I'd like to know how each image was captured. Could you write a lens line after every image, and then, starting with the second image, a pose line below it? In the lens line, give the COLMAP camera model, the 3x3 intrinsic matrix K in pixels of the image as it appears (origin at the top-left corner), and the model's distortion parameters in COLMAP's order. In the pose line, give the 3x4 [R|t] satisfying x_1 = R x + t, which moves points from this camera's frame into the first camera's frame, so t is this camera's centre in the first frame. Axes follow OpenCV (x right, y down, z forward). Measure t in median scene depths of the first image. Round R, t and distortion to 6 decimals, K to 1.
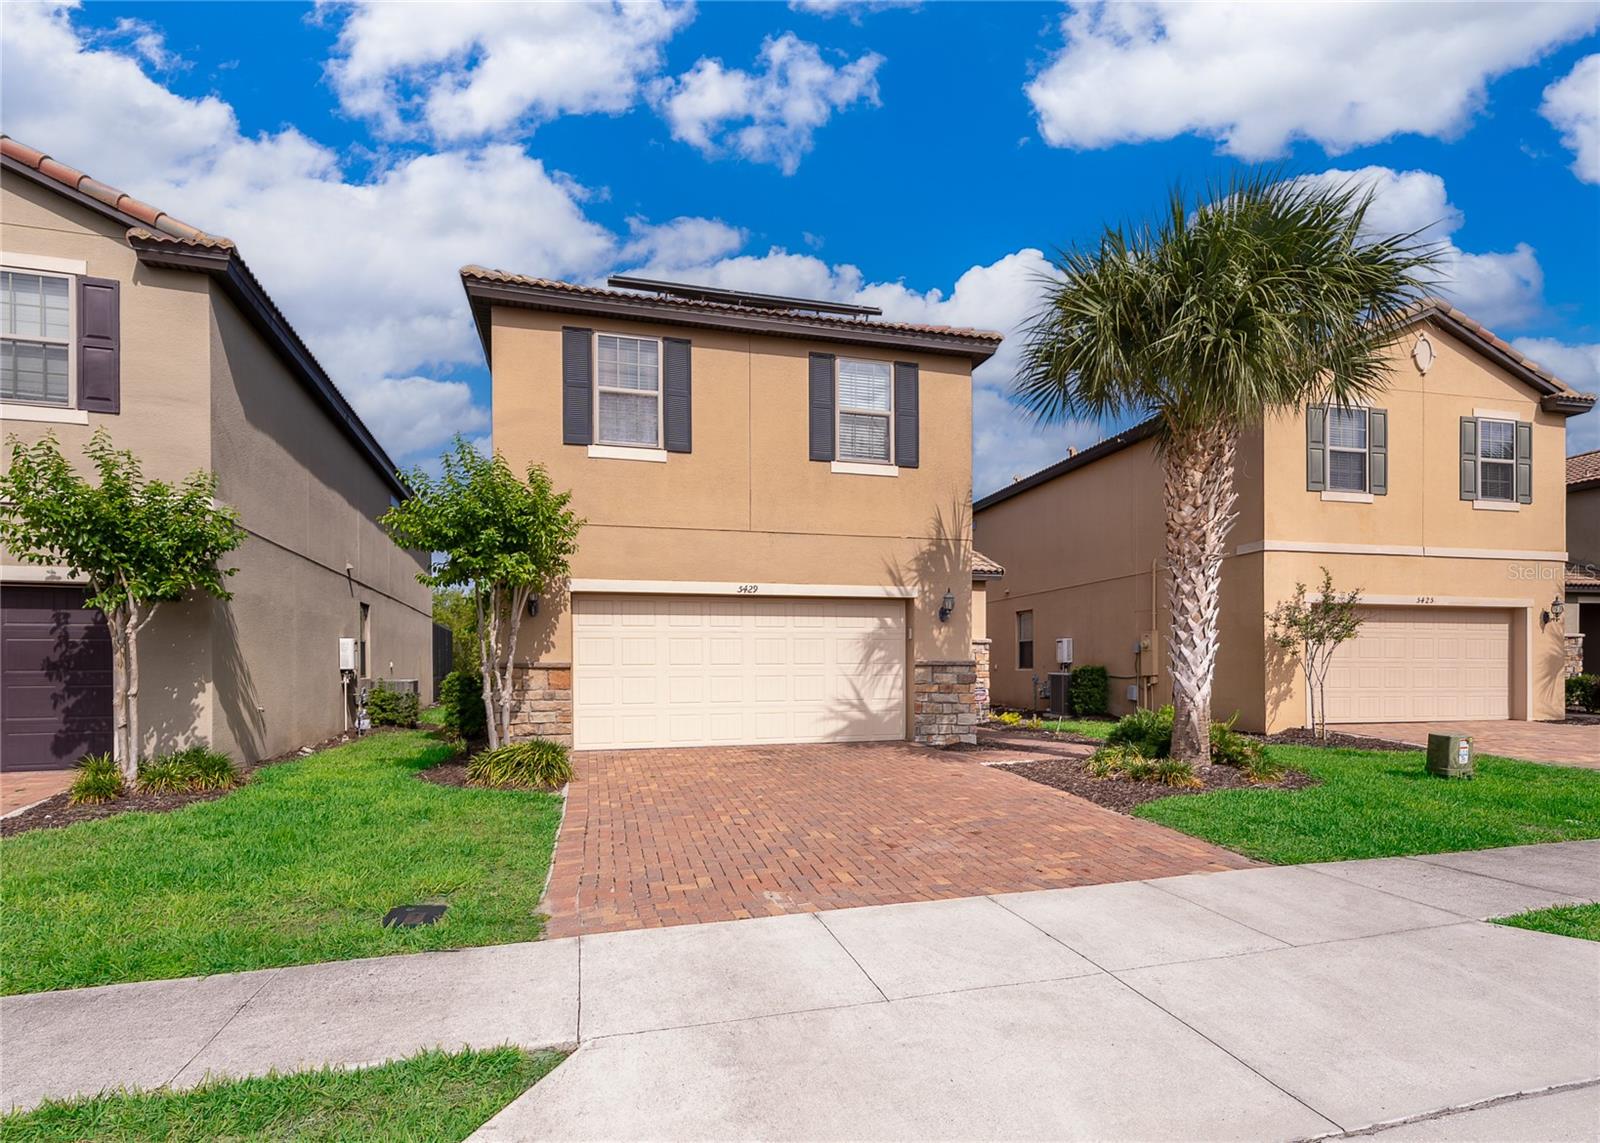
lens RADIAL K [[674.1, 0, 799.9], [0, 674.1, 567.1], [0, 0, 1]] dist [0.000437, -0.000326]
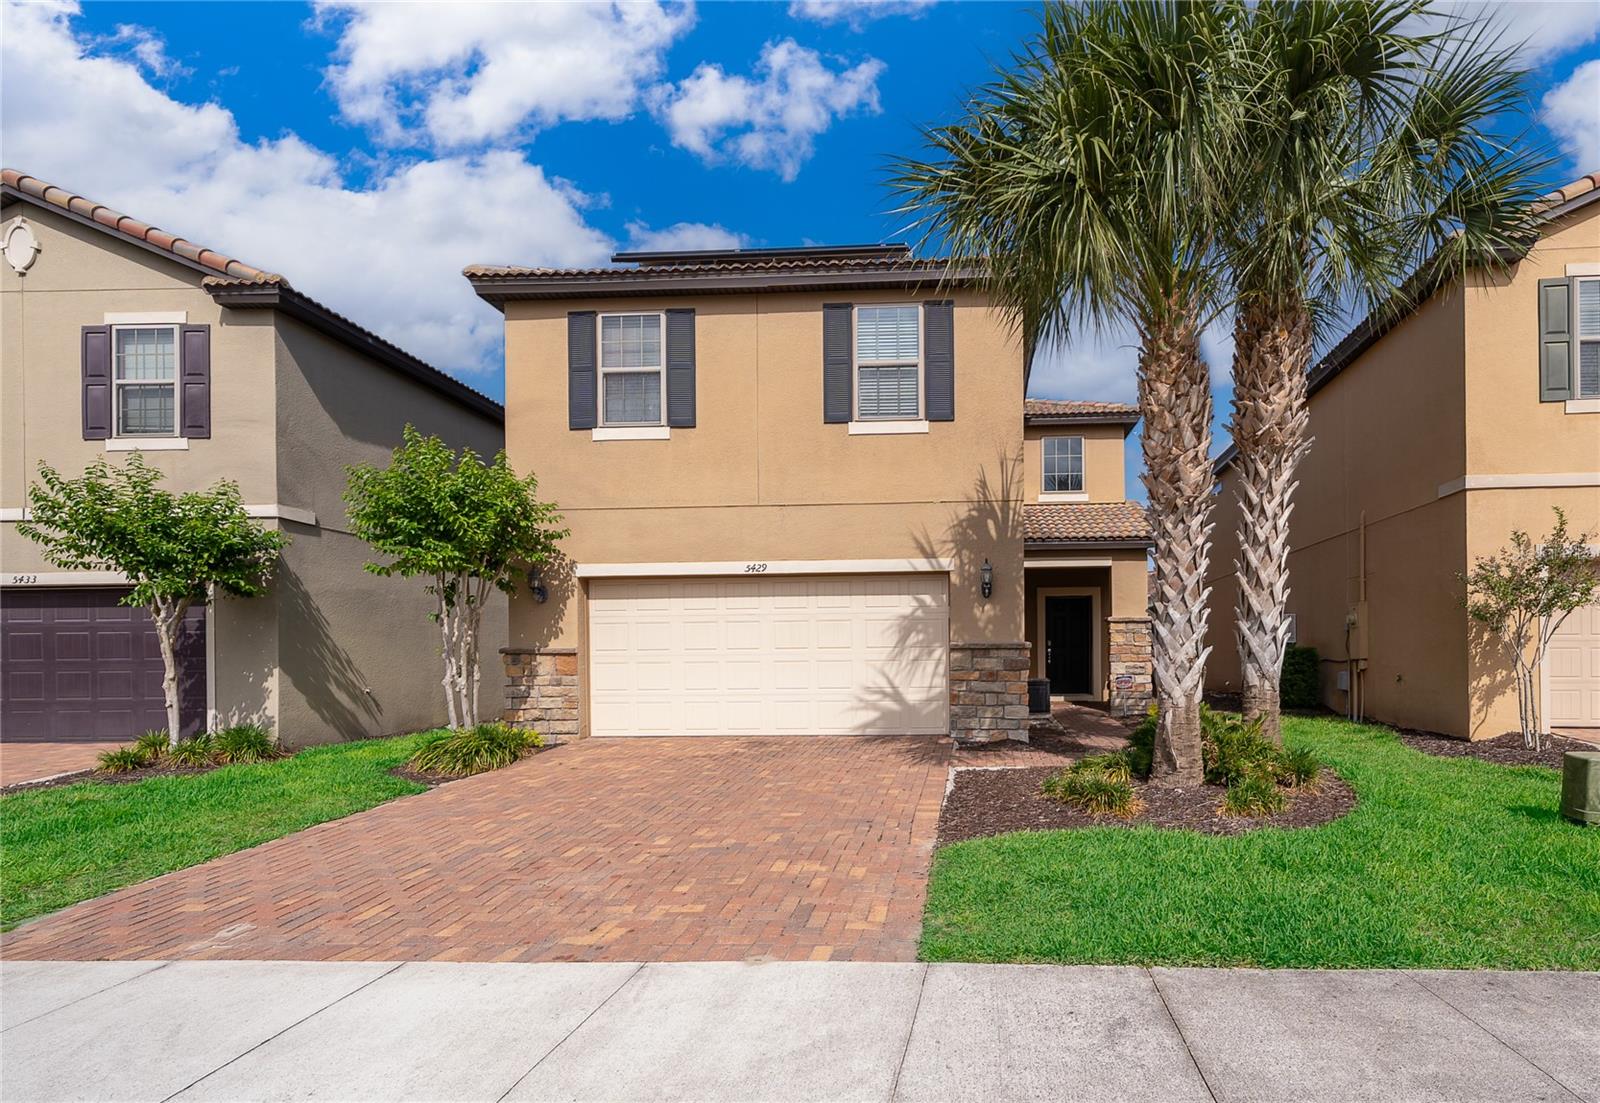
lens RADIAL K [[690.7, 0, 800.1], [0, 690.7, 557.6], [0, 0, 1]] dist [-0.001669, 0.000457]
pose [[0.961653, -0.041354, -0.271132, 0.238787], [0.045059, 0.998957, 0.007449, 0.013659], [0.270541, -0.019381, 0.962513, 0.100779]]
